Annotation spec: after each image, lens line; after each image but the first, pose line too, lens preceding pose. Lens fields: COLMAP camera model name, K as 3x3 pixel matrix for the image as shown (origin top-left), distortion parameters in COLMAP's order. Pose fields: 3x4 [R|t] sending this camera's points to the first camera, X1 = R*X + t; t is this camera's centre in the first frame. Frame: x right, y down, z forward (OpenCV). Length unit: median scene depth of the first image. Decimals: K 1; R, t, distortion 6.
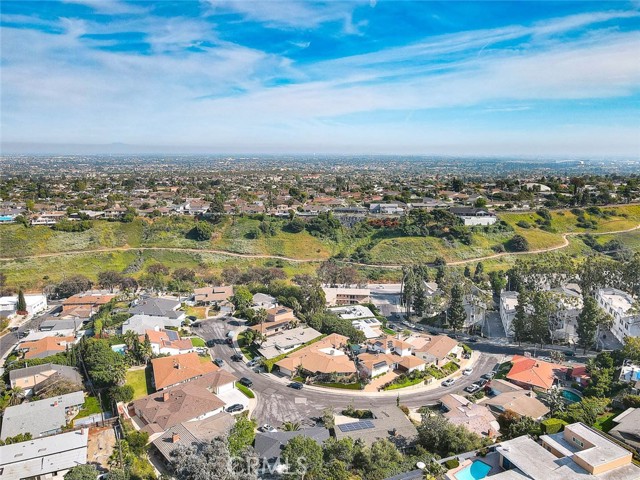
lens RADIAL K [[469.1, 0, 322.9], [0, 469.1, 239.1], [0, 0, 1]] dist [0.007670, -0.003887]
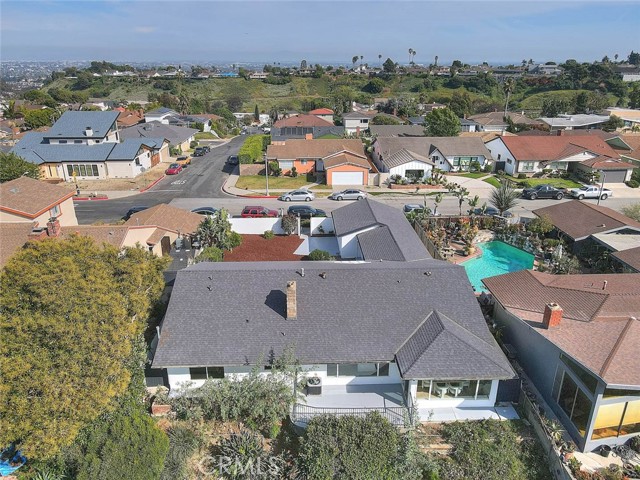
lens RADIAL K [[469.1, 0, 319.4], [0, 469.1, 240.3], [0, 0, 1]] dist [0.007670, -0.003887]
pose [[0.944302, 0.116050, -0.307939, 0.027132], [-0.058222, 0.979911, 0.190750, 0.151480], [0.323889, -0.162196, 0.932088, -0.242927]]
